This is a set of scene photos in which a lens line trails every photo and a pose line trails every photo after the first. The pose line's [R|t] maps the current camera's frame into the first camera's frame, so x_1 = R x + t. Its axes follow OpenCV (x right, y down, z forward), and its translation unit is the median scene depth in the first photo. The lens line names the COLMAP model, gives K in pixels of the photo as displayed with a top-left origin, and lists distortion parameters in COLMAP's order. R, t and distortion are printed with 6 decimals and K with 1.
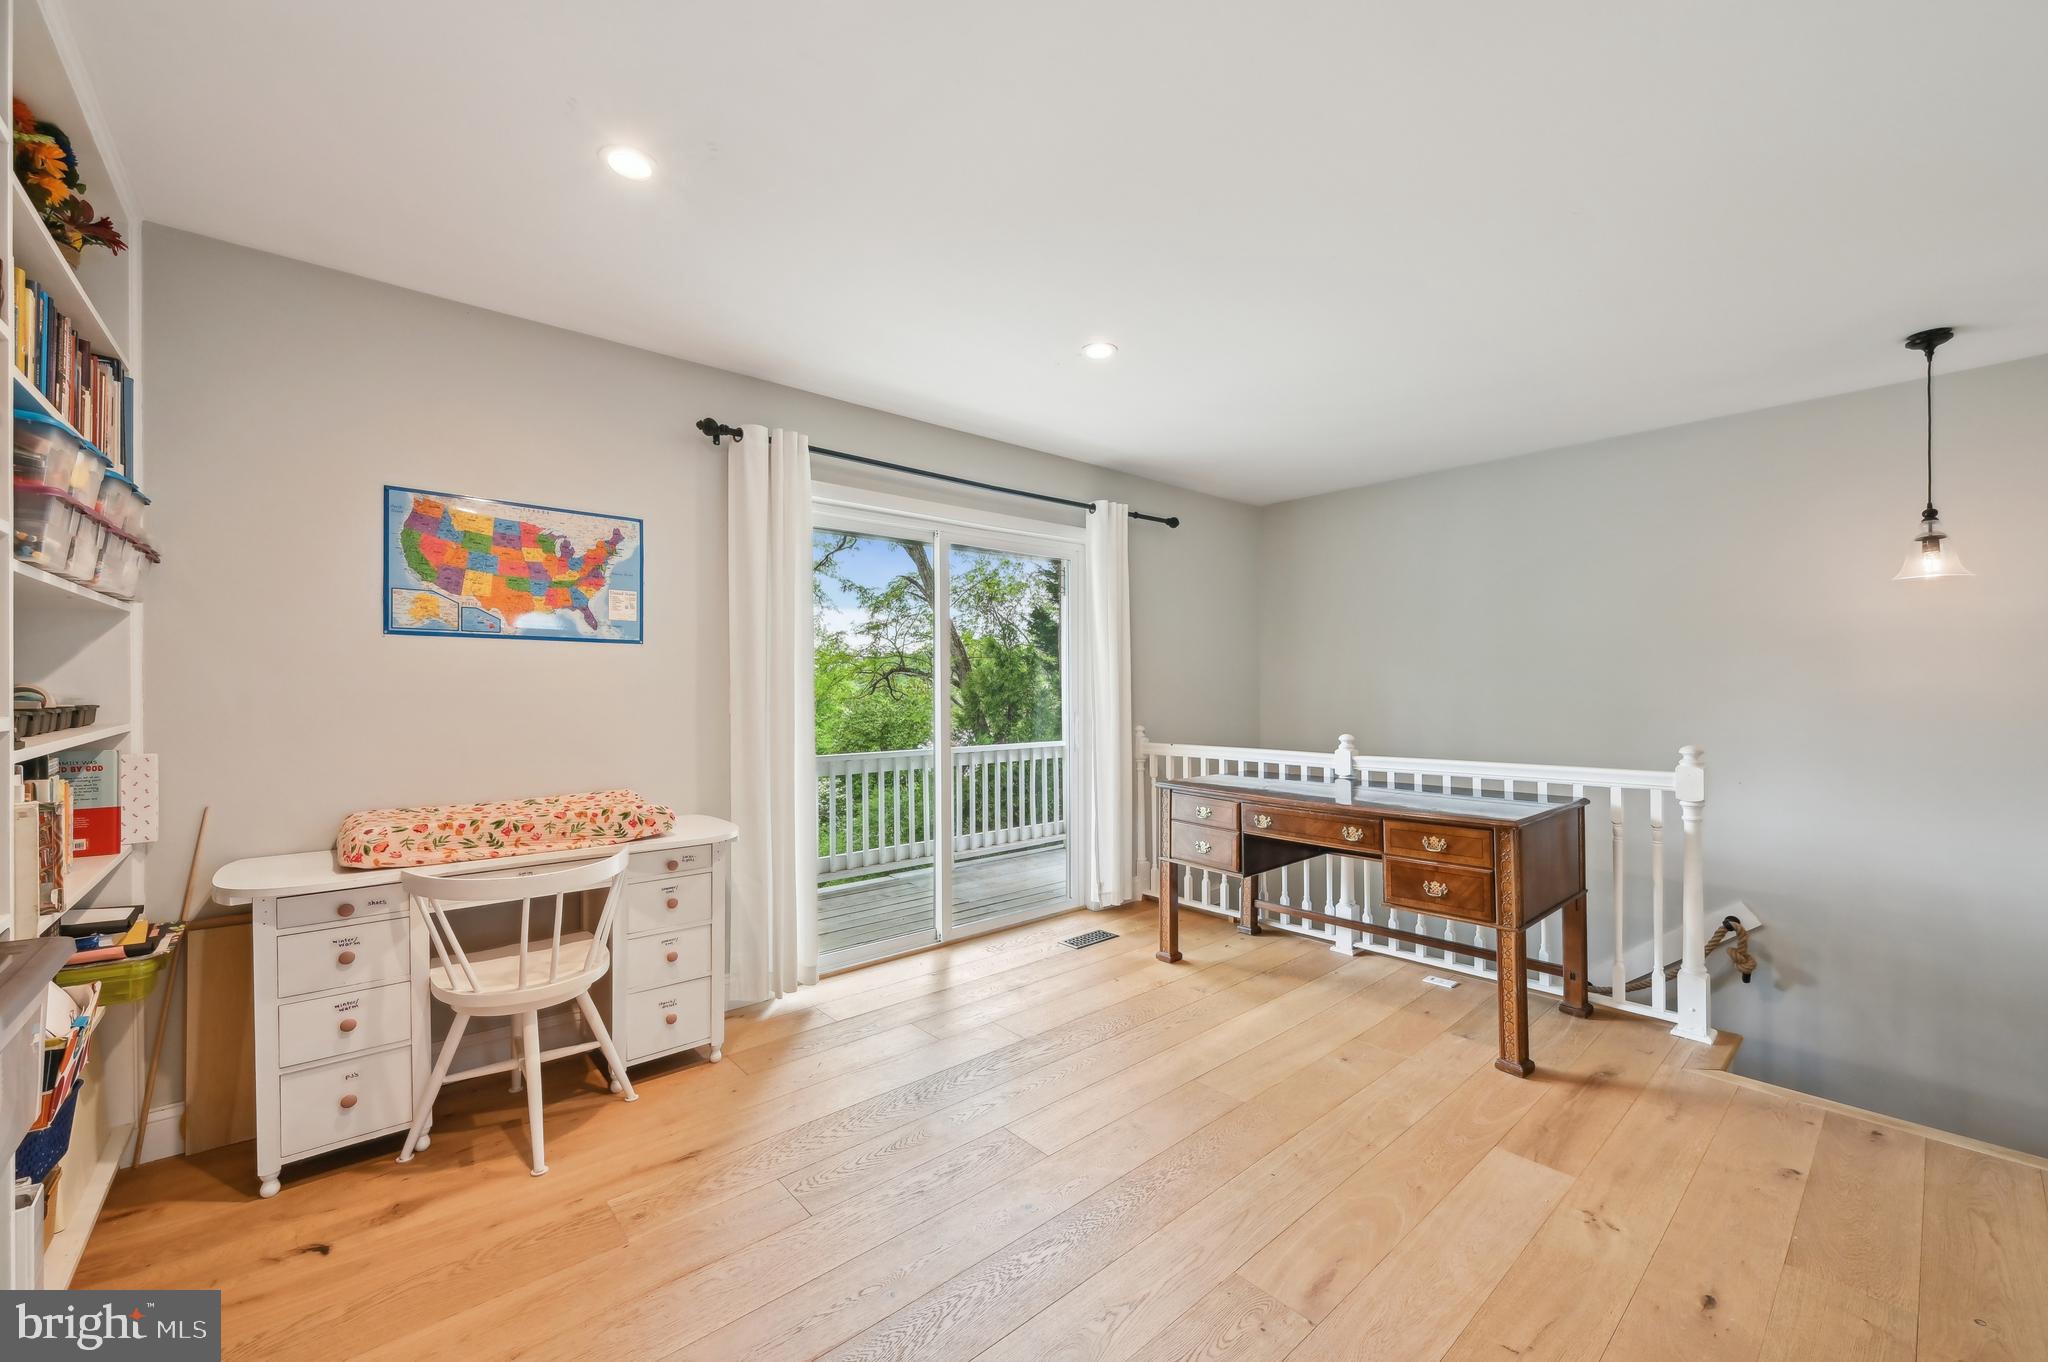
lens RADIAL K [[814.3, 0, 1029.1], [0, 814.3, 688.3], [0, 0, 1]] dist [0.001411, 0.000011]
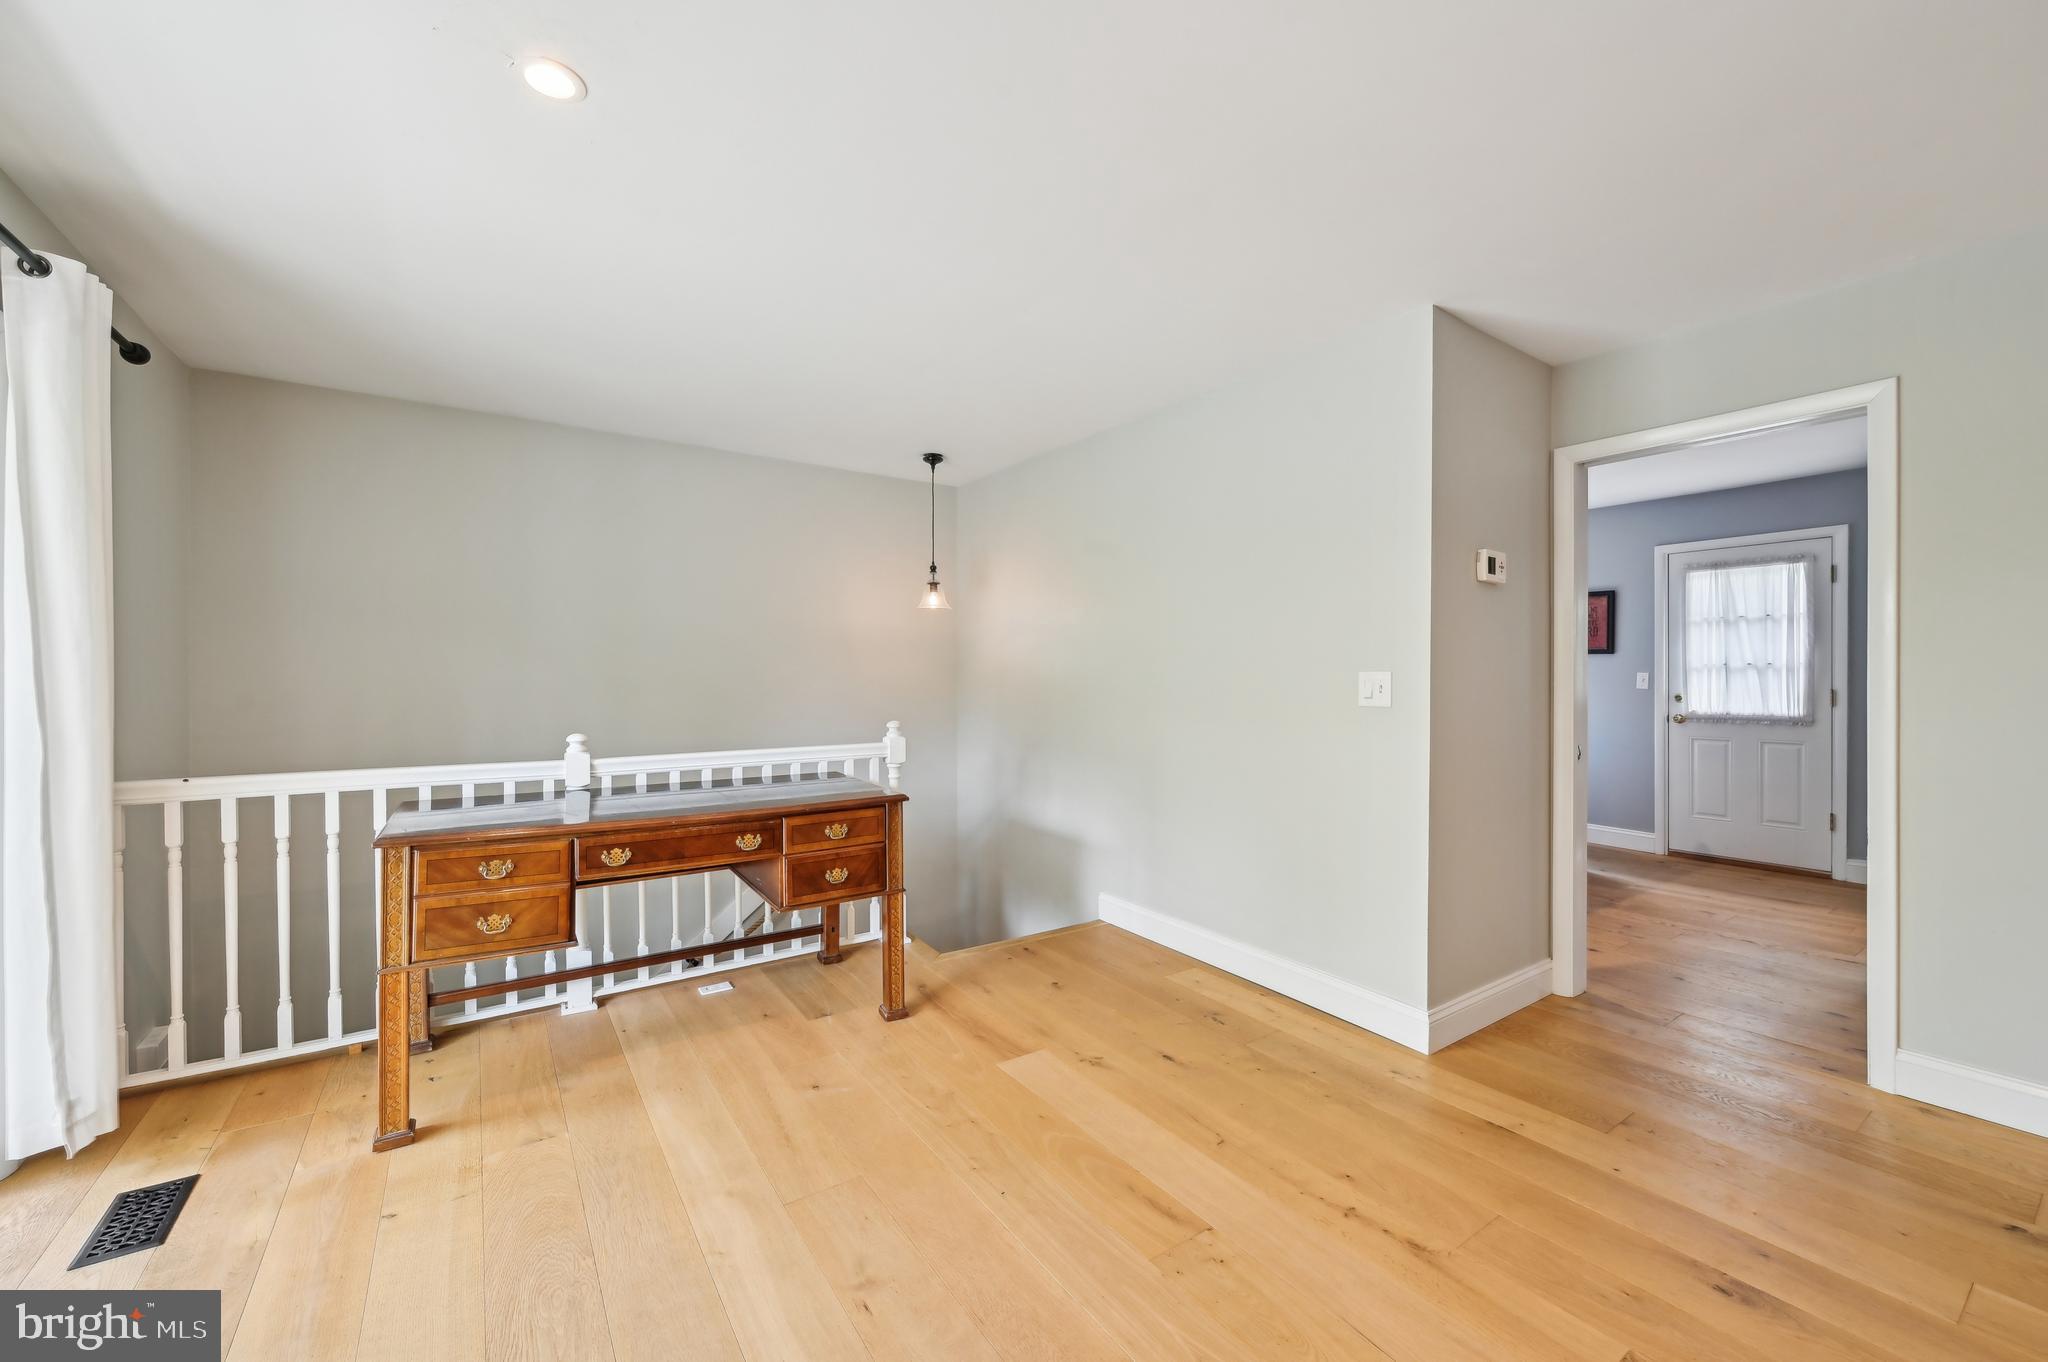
lens RADIAL K [[808.6, 0, 1032.5], [0, 808.6, 680.3], [0, 0, 1]] dist [-0.001886, -0.000003]
pose [[0.118675, 0.000500, 0.992933, -0.375534], [-0.000457, 1.000000, -0.000449, 0.005037], [-0.992933, -0.000400, 0.118675, 0.524861]]
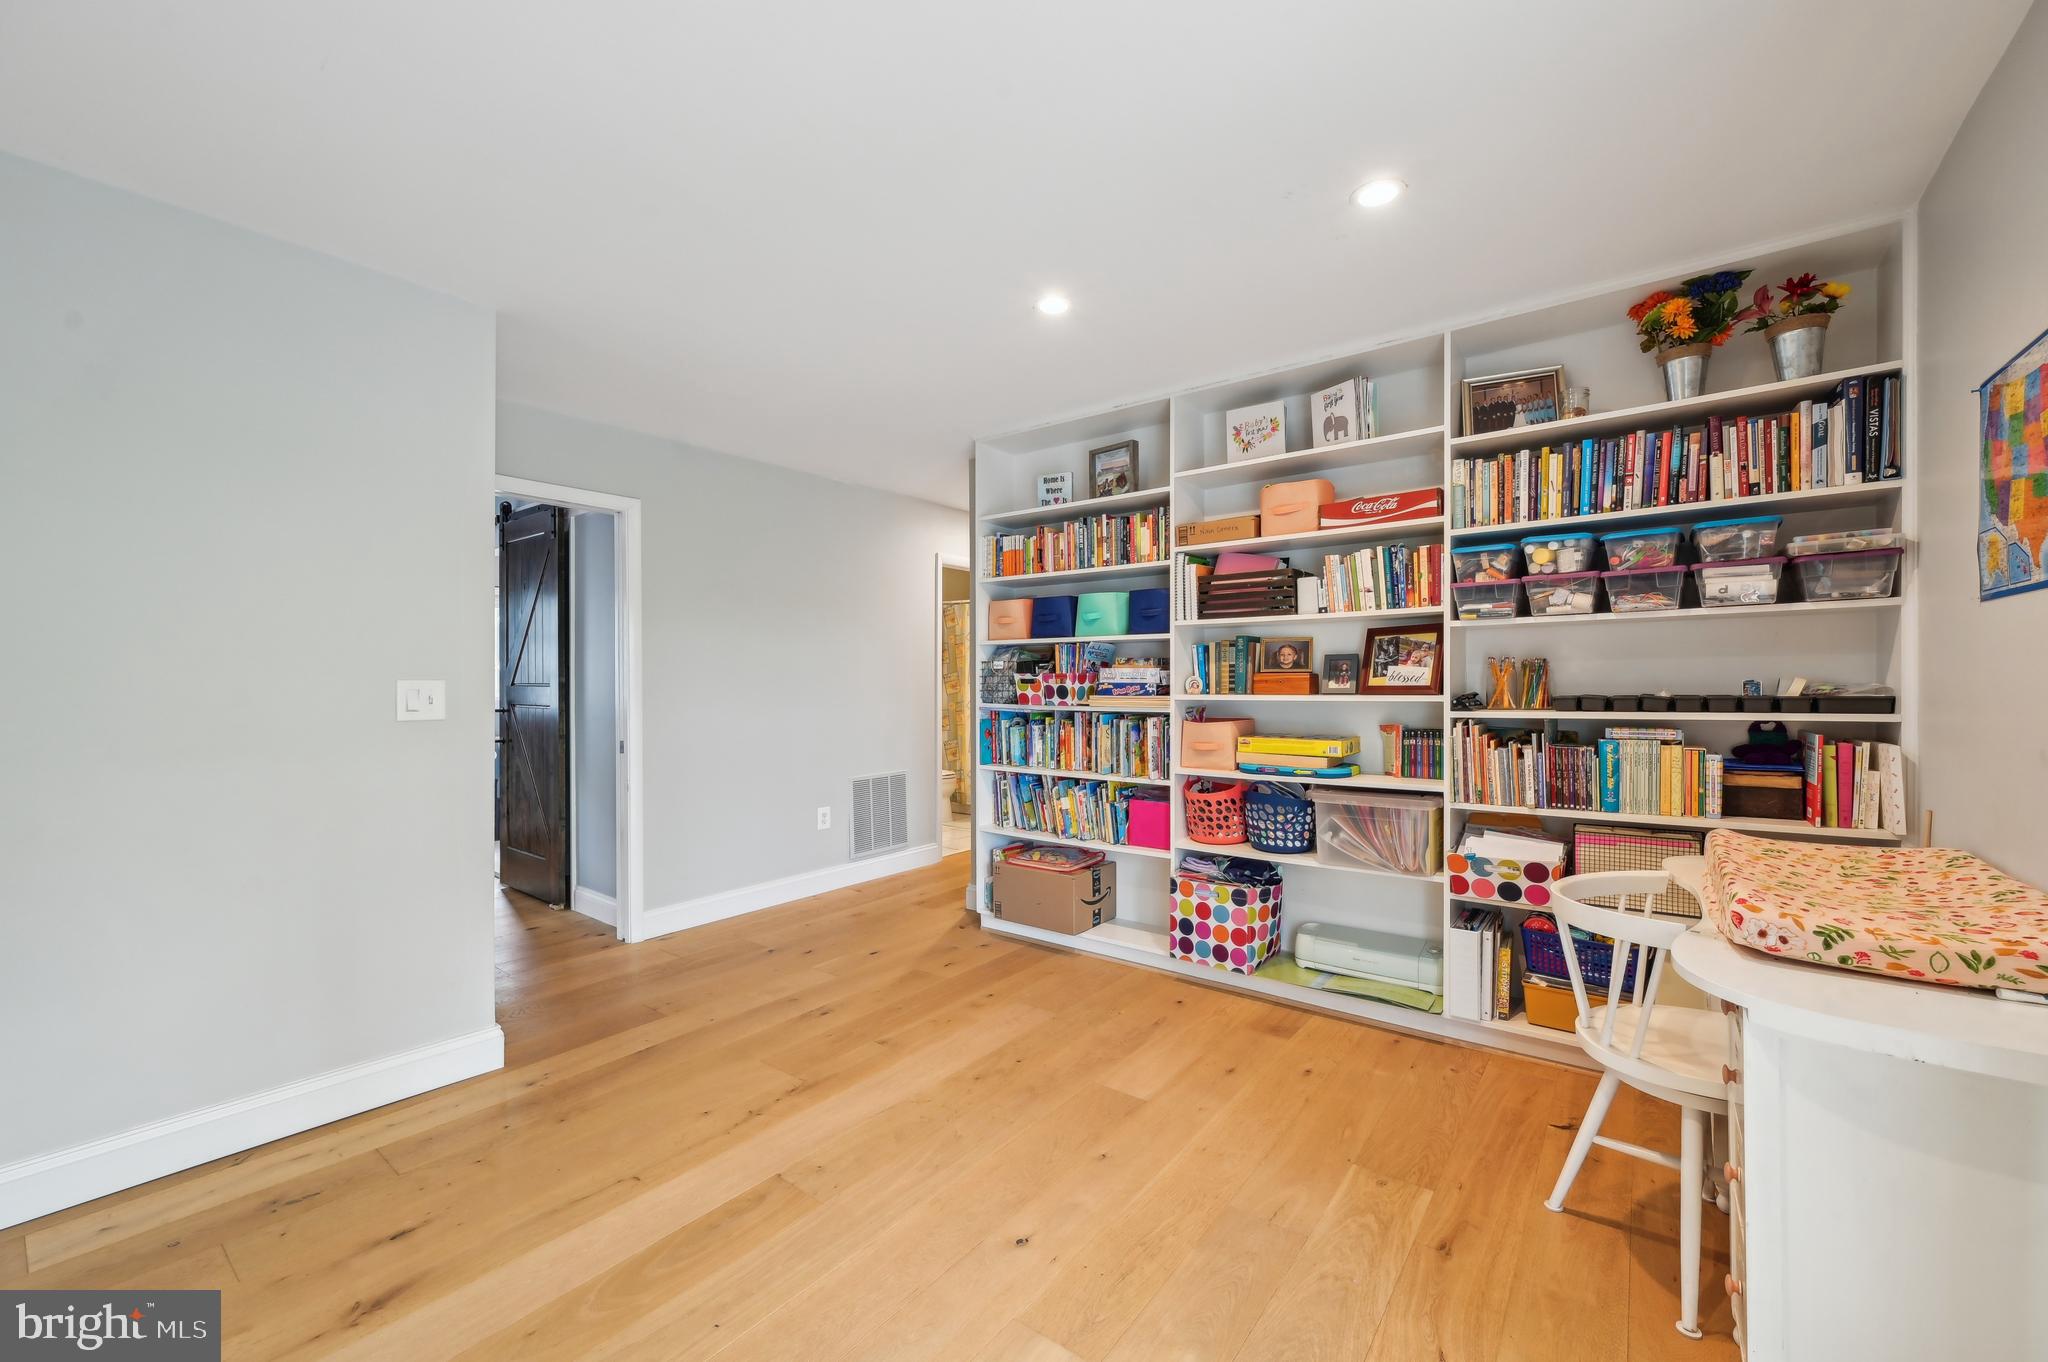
lens RADIAL K [[808.6, 0, 1032.5], [0, 808.6, 680.3], [0, 0, 1]] dist [-0.001886, -0.000003]
pose [[-0.980839, 0.009220, -0.194602, 0.090243], [0.008975, 0.999957, 0.002142, -0.001738], [0.194614, 0.000354, -0.980880, 1.091972]]
